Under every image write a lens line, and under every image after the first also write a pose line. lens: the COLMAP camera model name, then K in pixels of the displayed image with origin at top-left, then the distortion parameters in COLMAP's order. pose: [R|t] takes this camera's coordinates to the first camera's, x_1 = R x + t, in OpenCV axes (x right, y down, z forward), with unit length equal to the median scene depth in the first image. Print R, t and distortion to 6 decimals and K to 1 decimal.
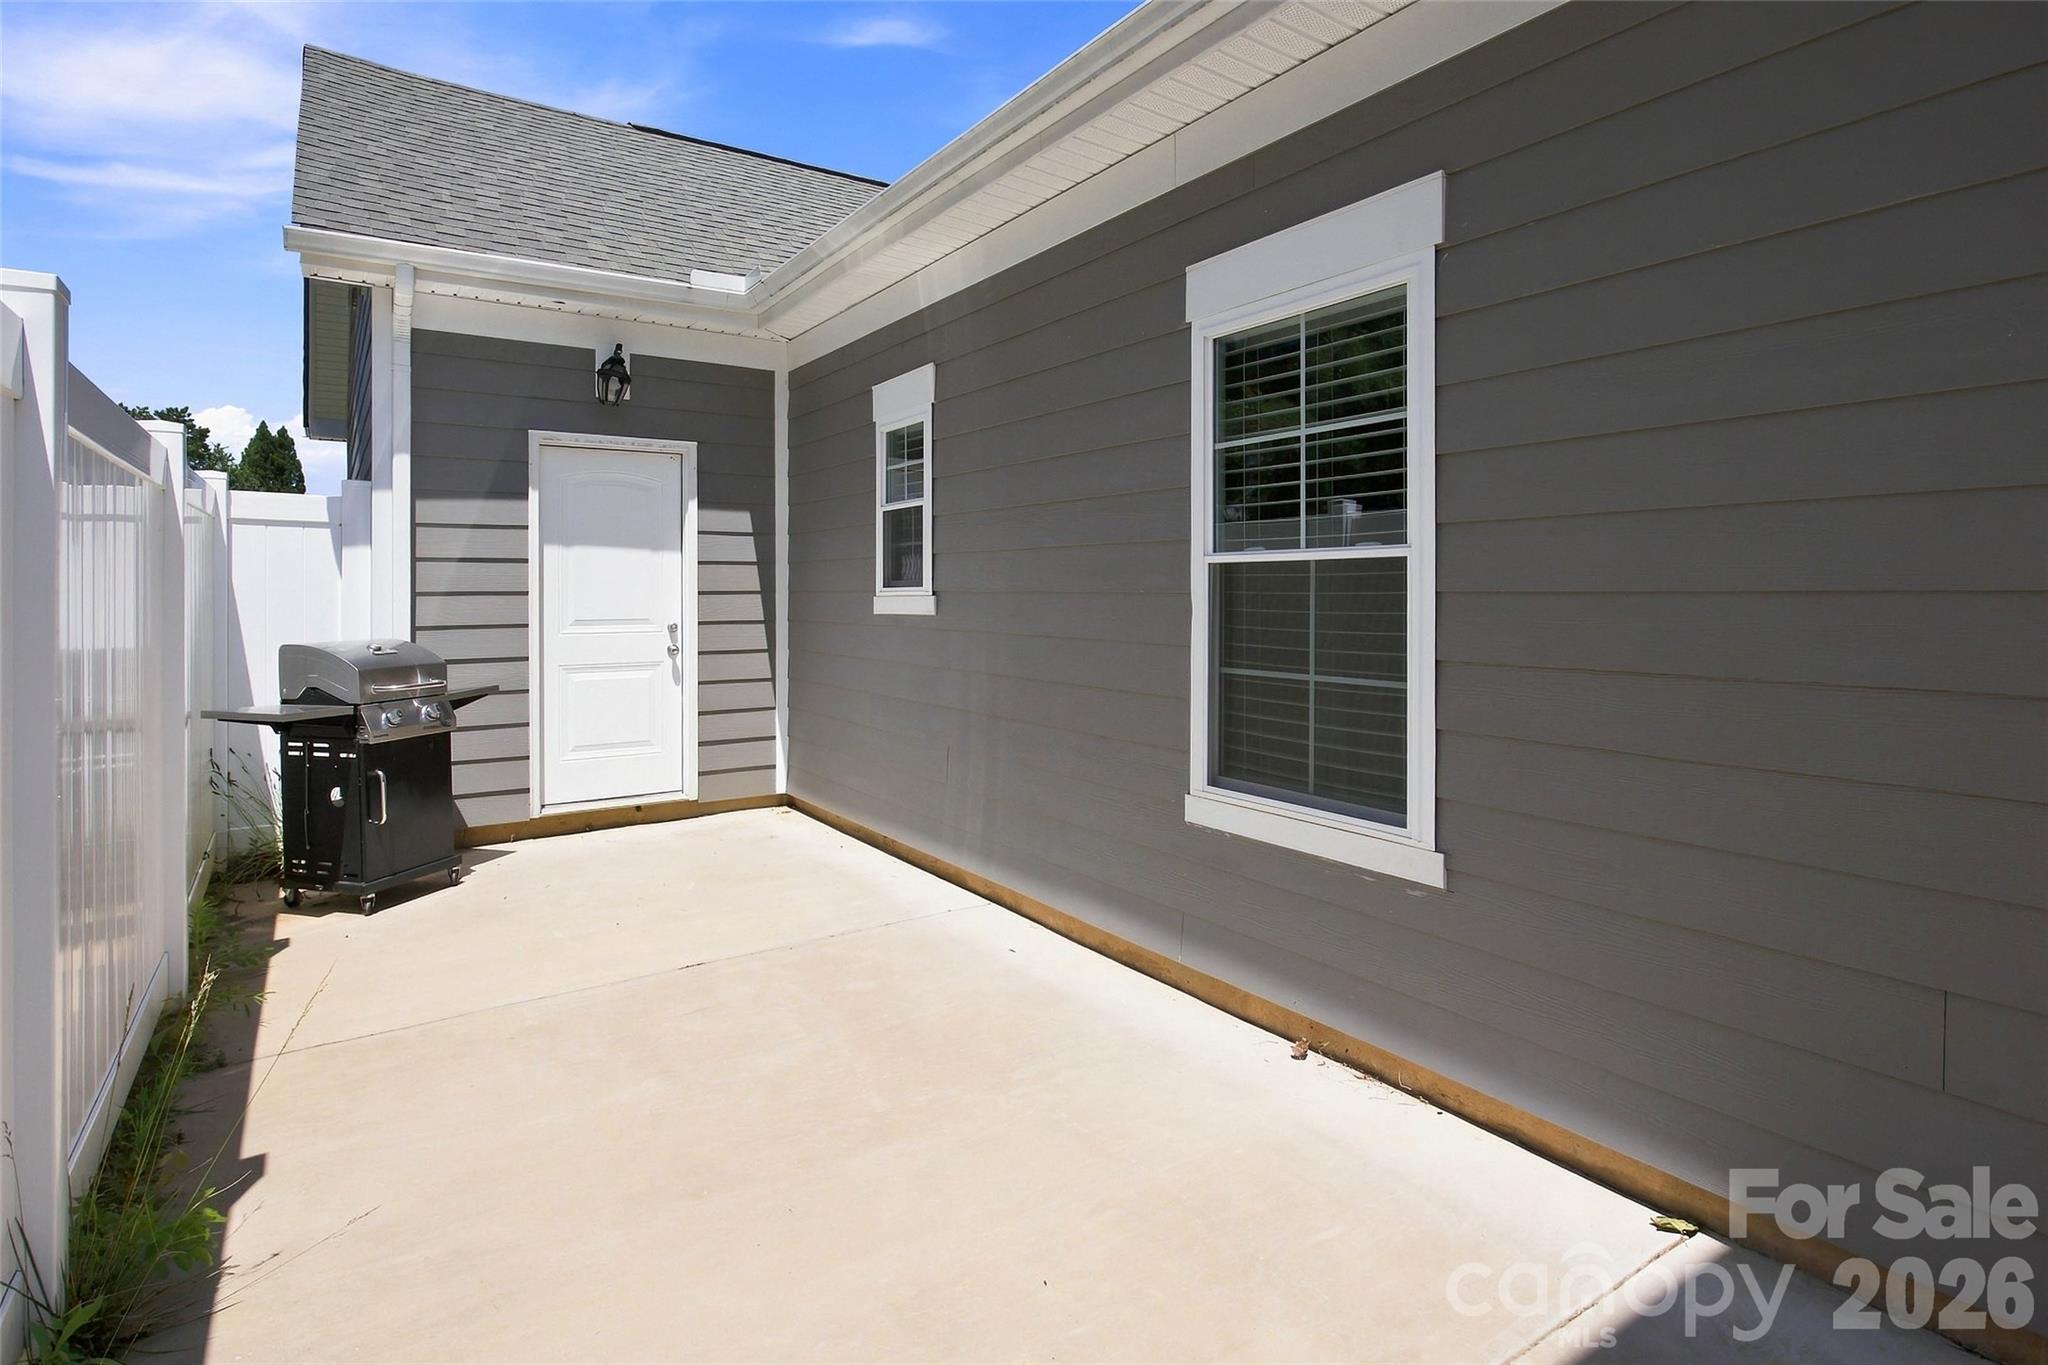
lens RADIAL K [[1079.4, 0, 1031.1], [0, 1079.4, 588.9], [0, 0, 1]] dist [0.000860, 0.000021]
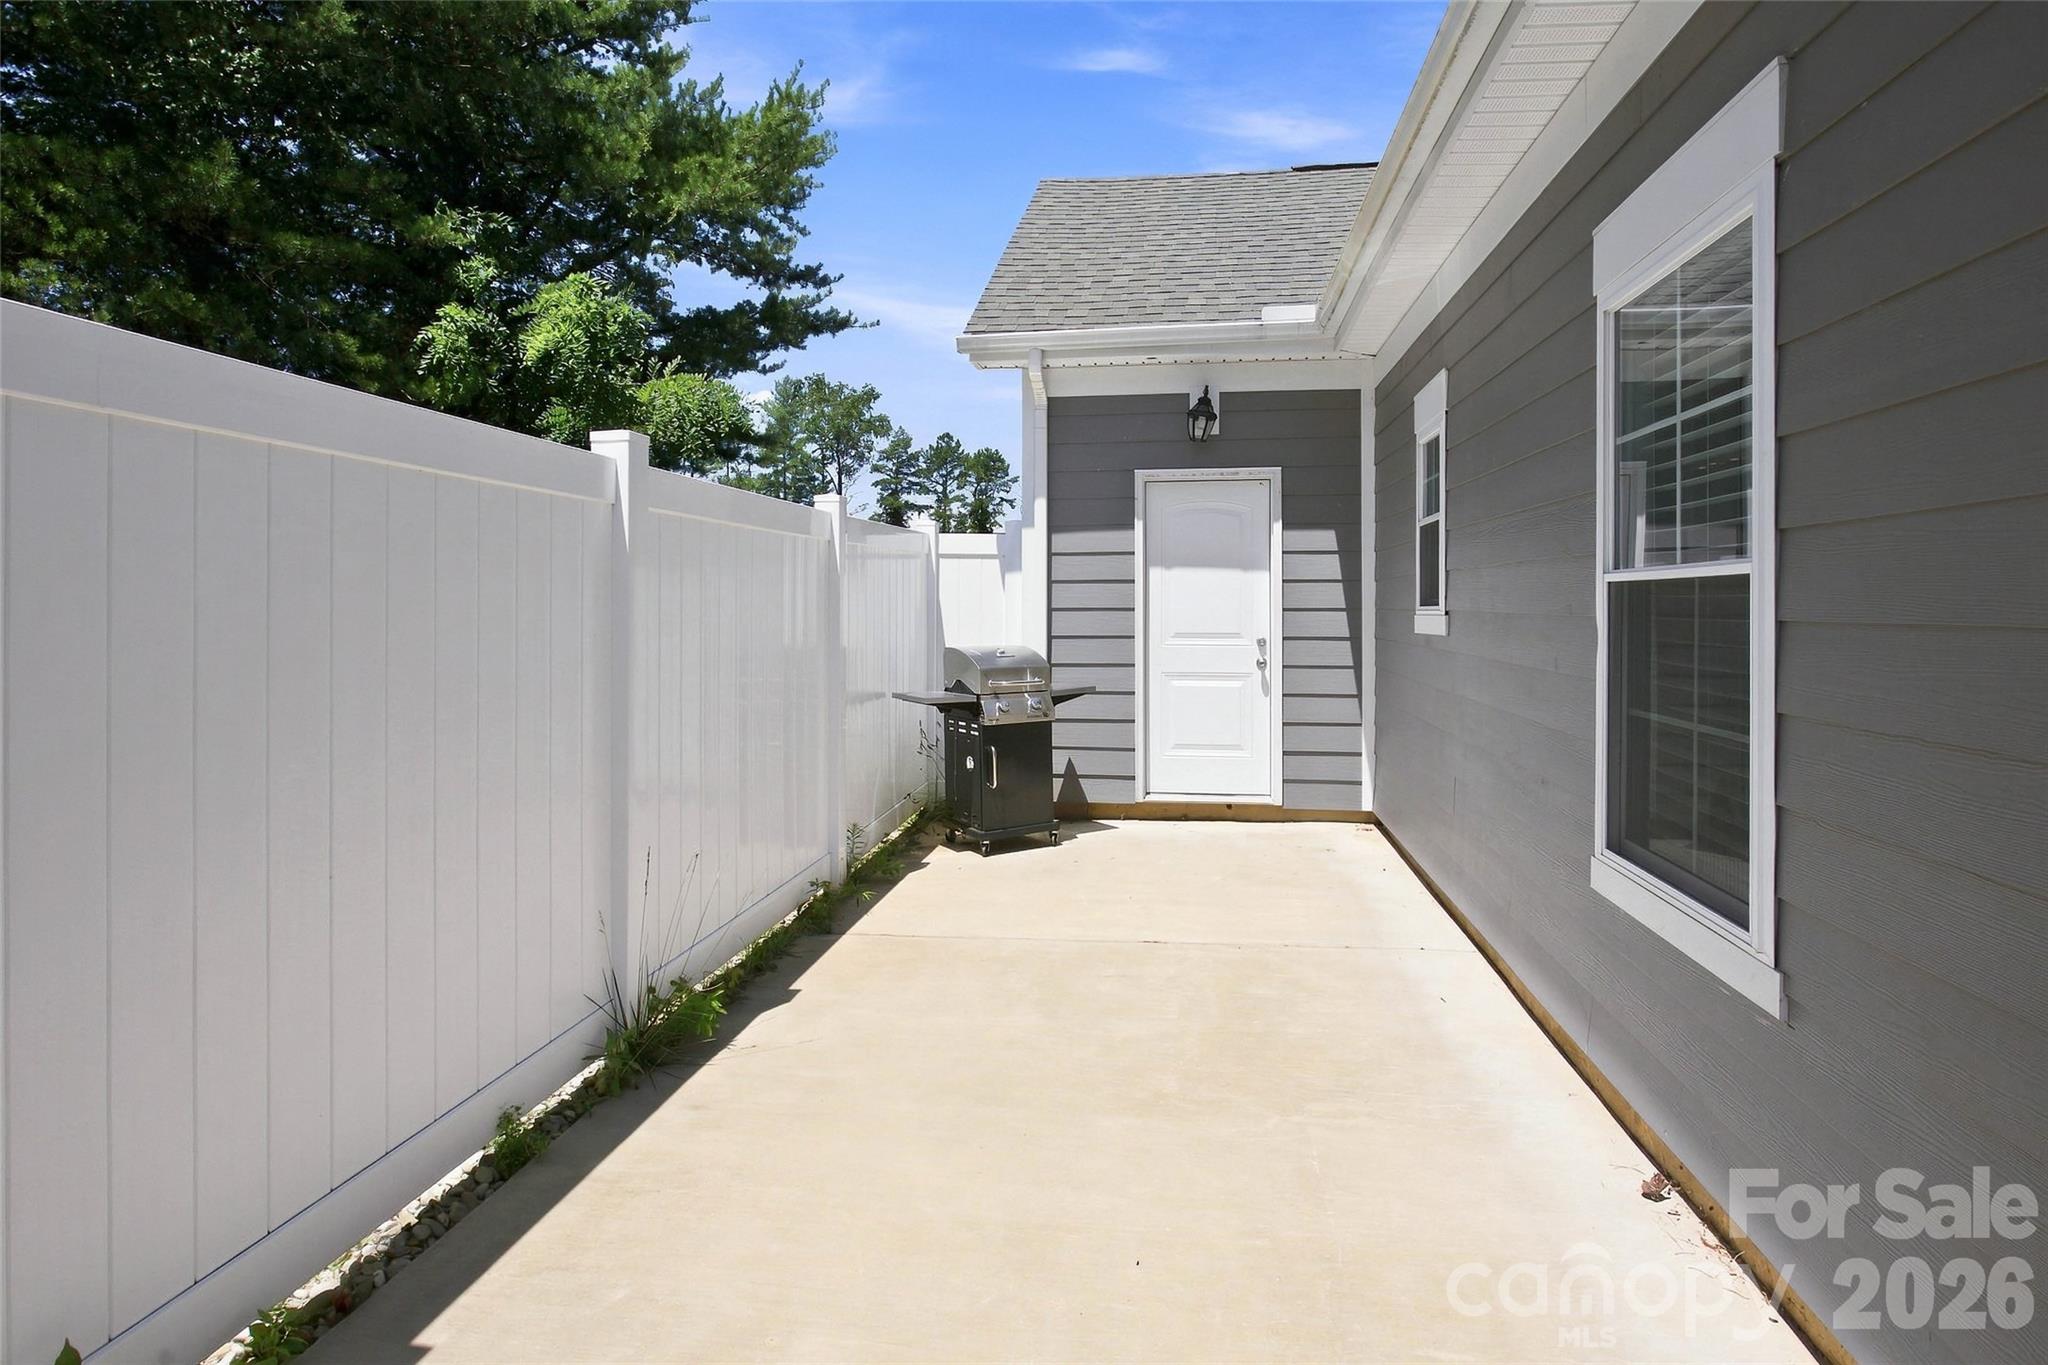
lens RADIAL K [[1090.8, 0, 1020.3], [0, 1090.8, 594.3], [0, 0, 1]] dist [-0.005037, 0.001184]
pose [[0.737295, -0.003937, -0.675559, 0.244420], [0.000122, 0.999984, -0.005696, -0.005823], [0.675570, 0.004117, 0.737284, 0.044638]]
